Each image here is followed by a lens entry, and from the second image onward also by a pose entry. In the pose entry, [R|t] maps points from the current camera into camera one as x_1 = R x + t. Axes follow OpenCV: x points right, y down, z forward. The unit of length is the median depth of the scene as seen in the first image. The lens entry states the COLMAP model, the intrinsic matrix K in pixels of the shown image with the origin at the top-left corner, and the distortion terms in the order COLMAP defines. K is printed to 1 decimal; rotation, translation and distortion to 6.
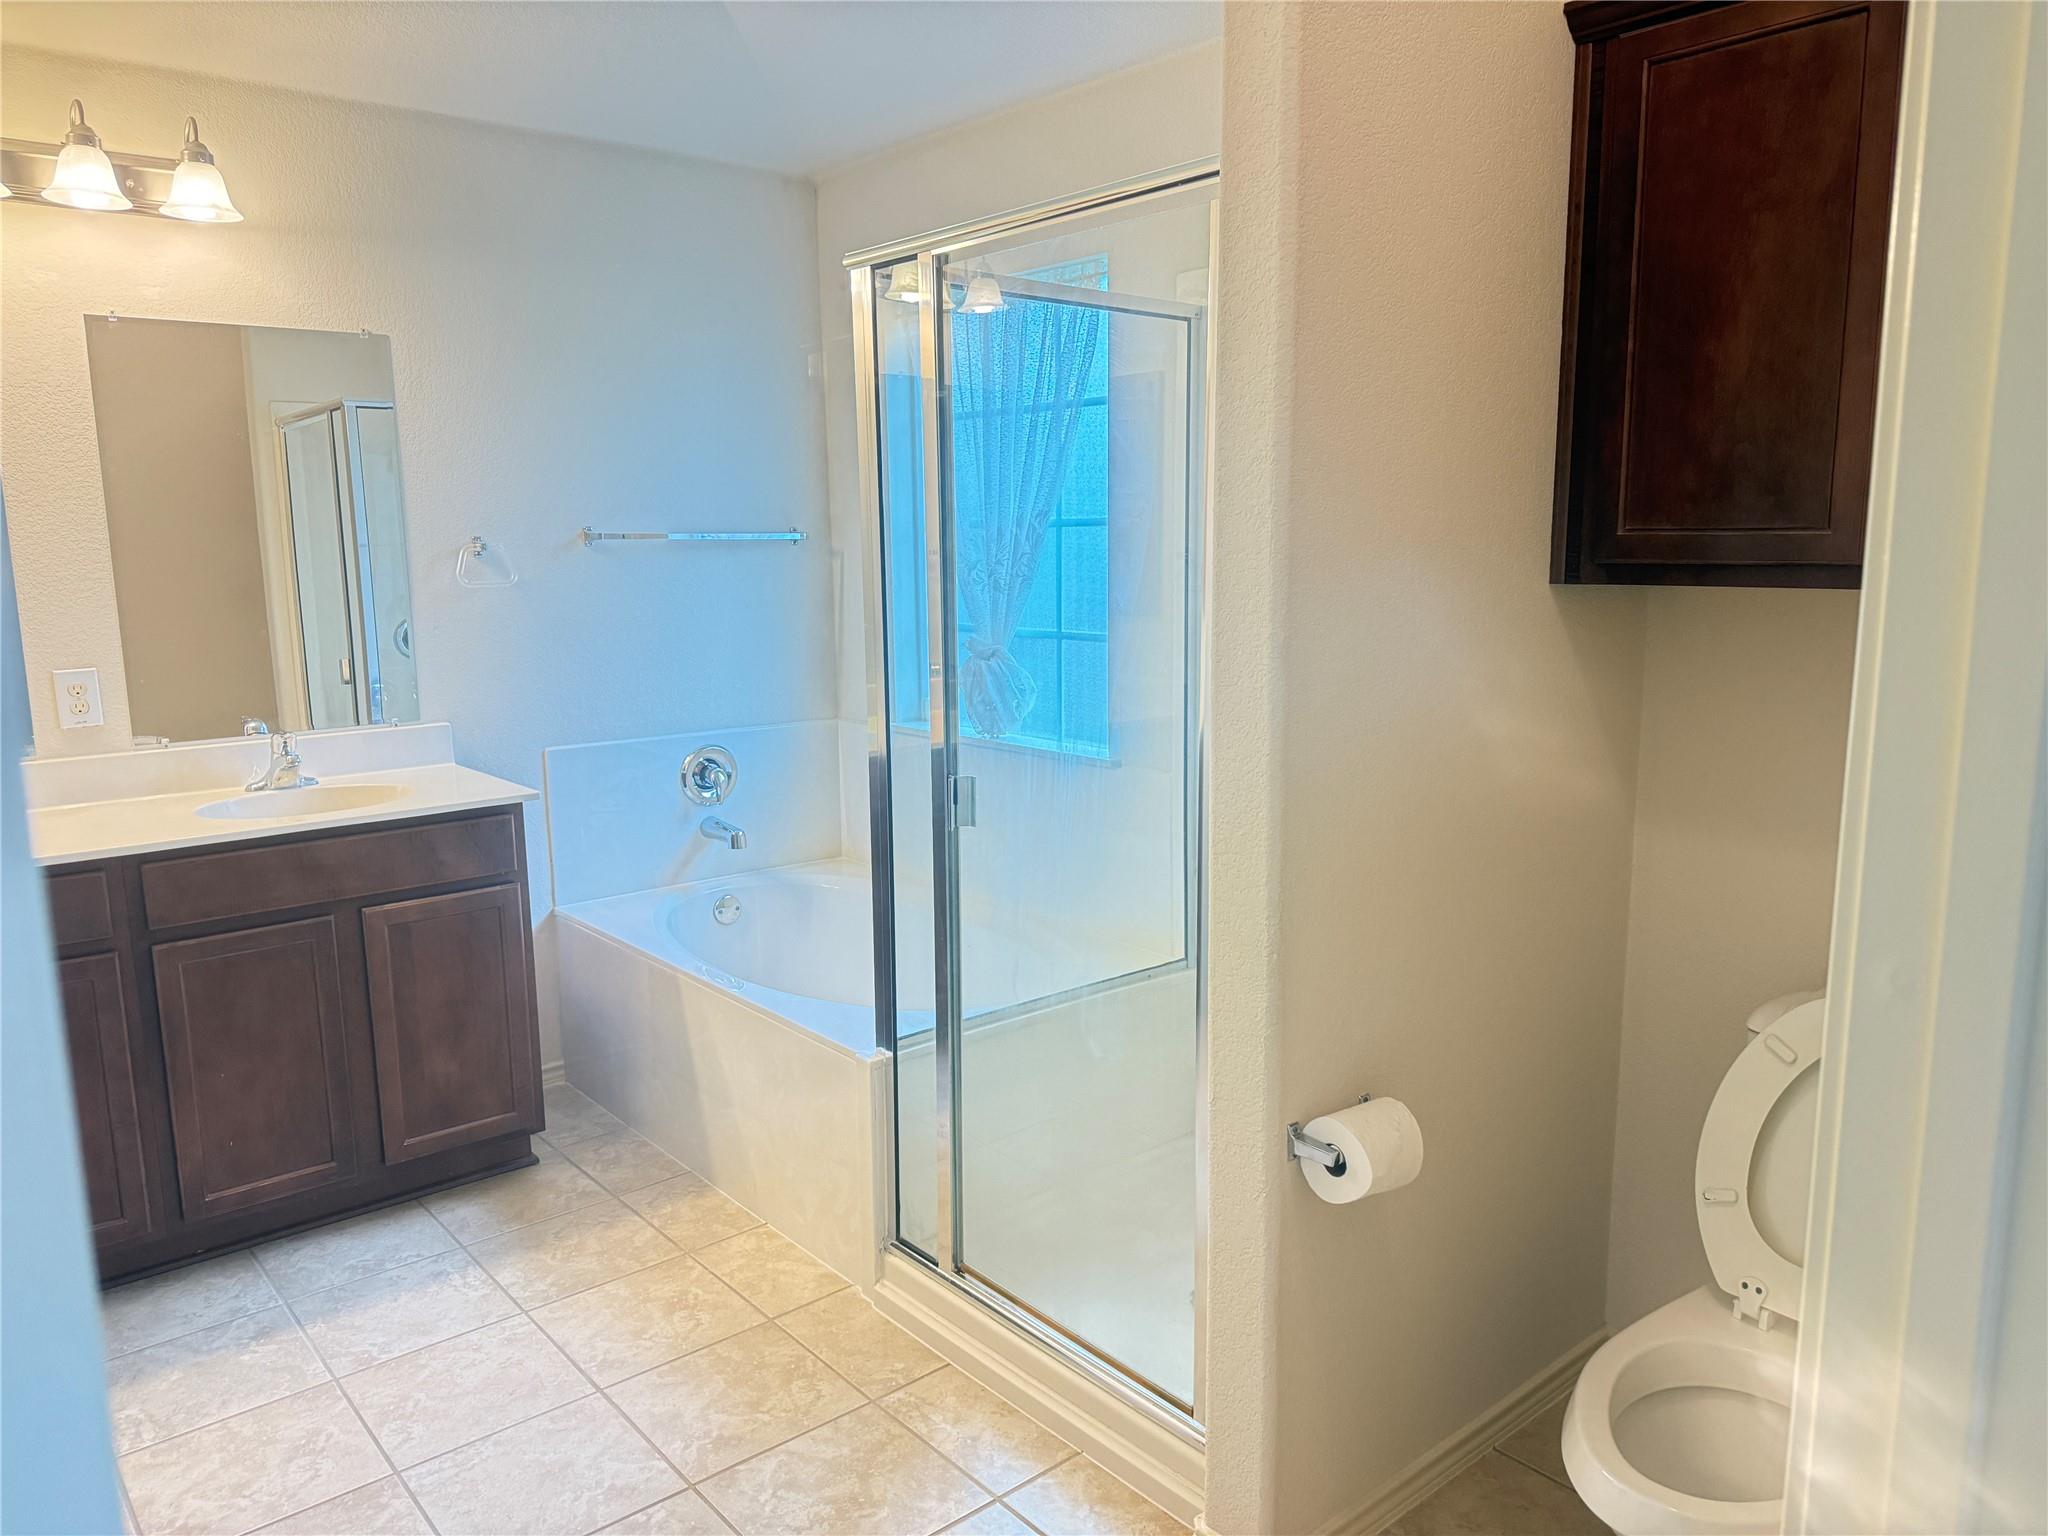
lens RADIAL K [[1424.3, 0, 1024.0], [0, 1424.3, 768.0], [0, 0, 1]] dist [0.037285, -0.038869]
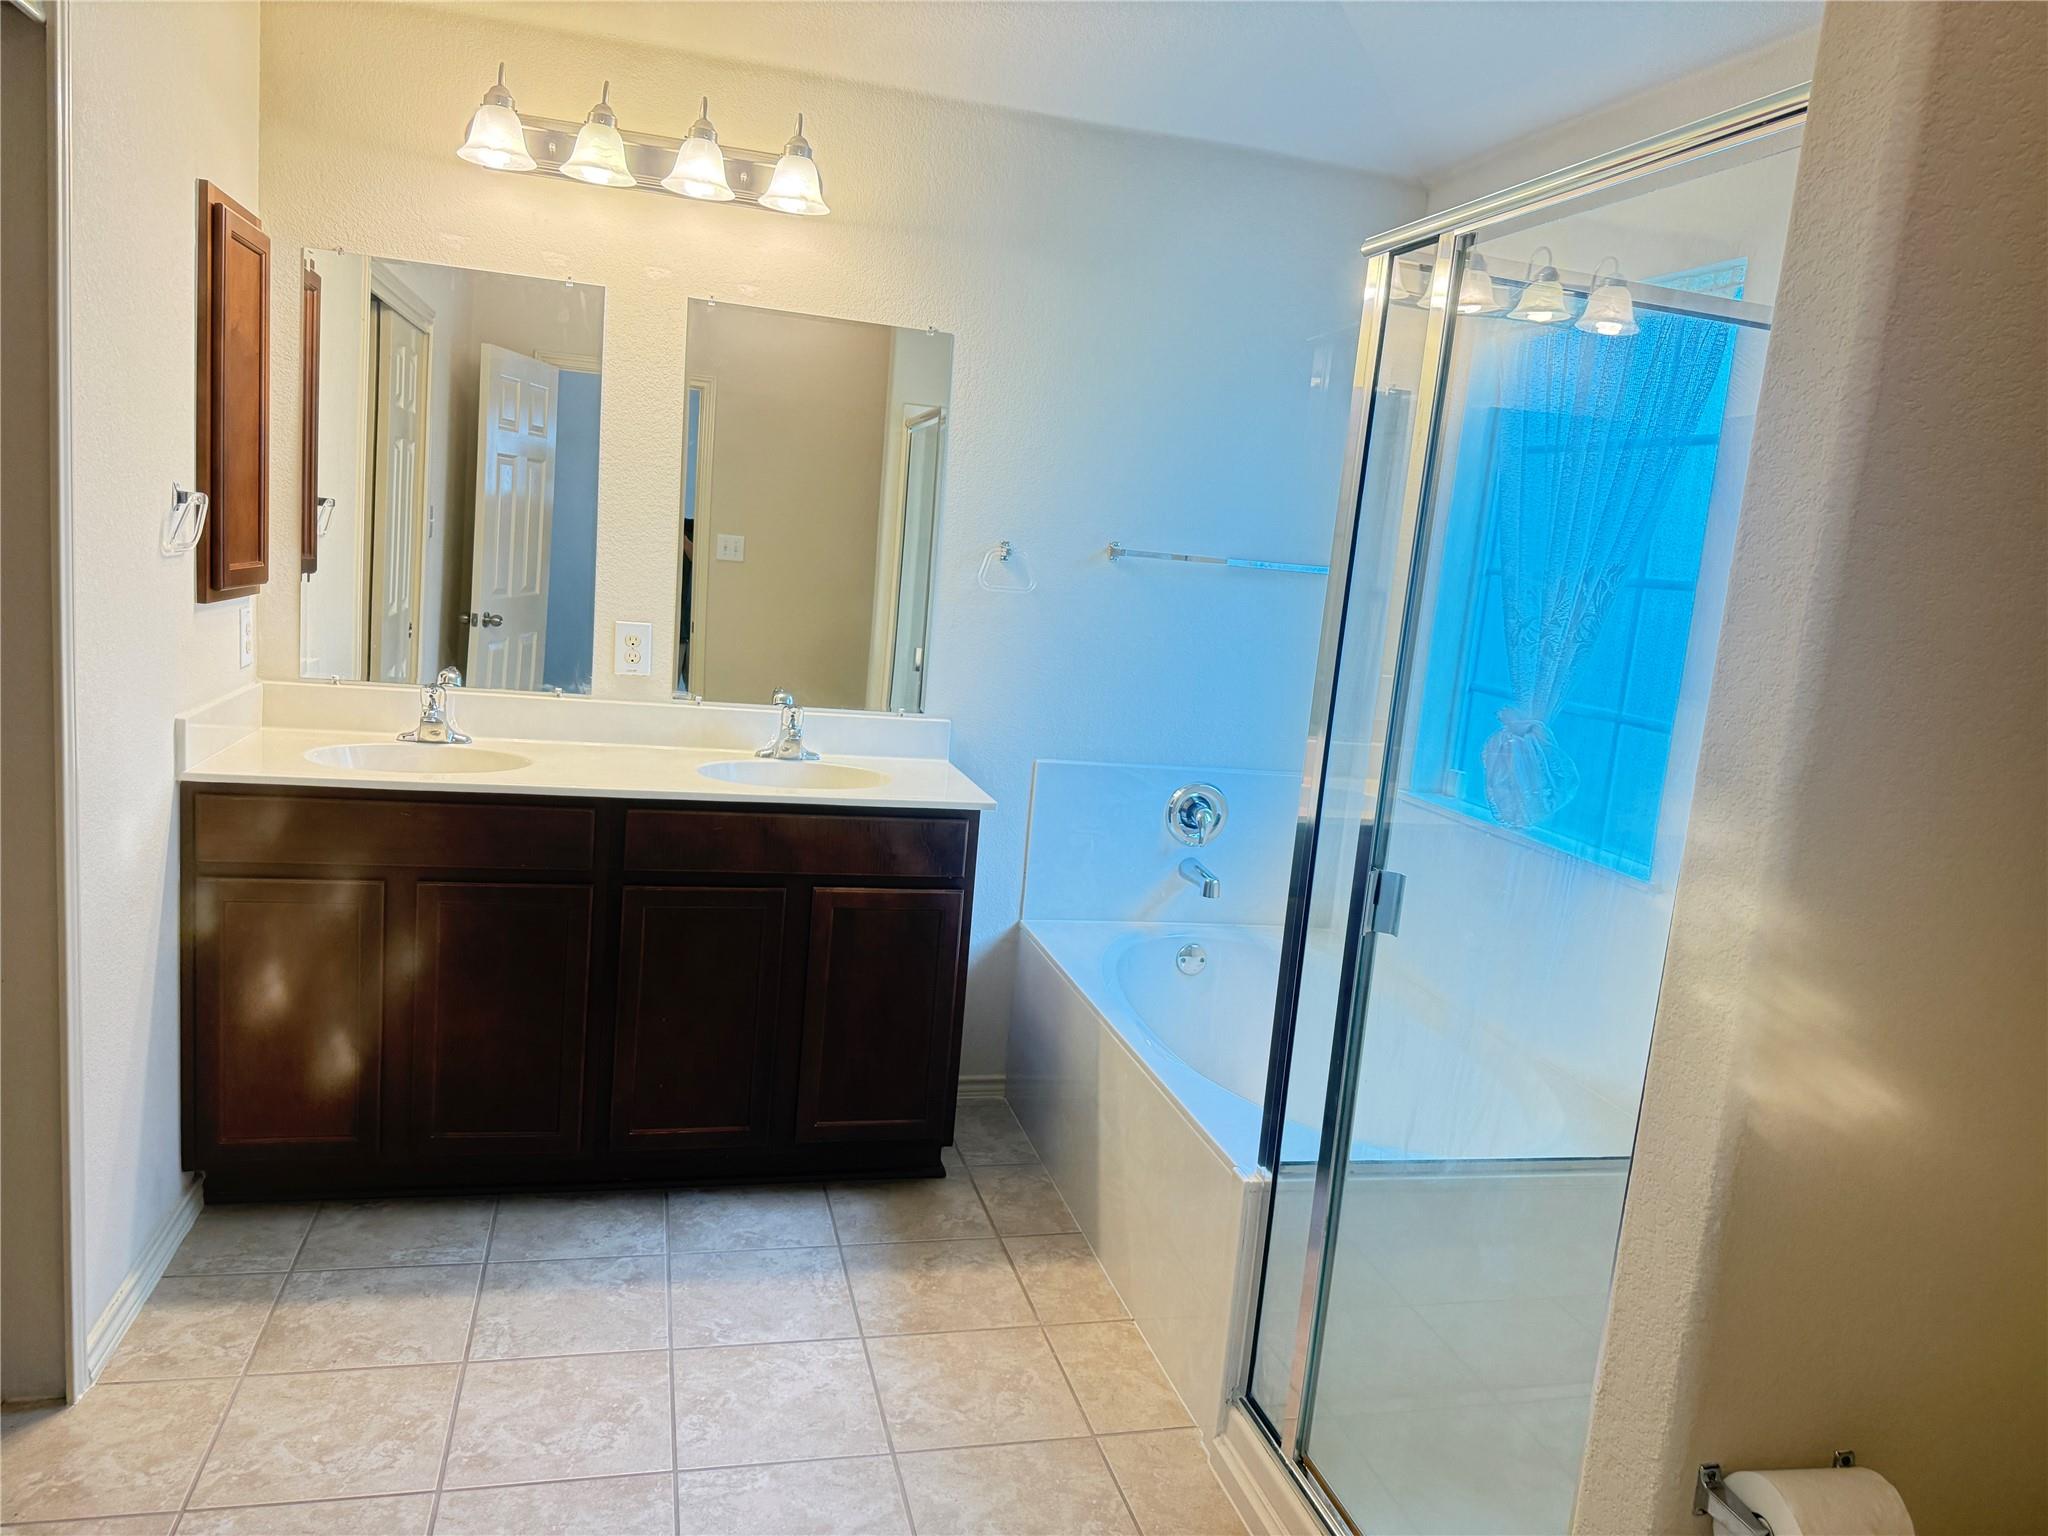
lens RADIAL K [[1420.3, 0, 1036.8], [0, 1420.3, 772.4], [0, 0, 1]] dist [0.131965, -0.208794]
pose [[0.899476, 0.157616, -0.407554, 0.084614], [-0.166734, 0.985912, 0.013304, -0.023046], [0.403910, 0.055987, 0.913084, 0.138079]]
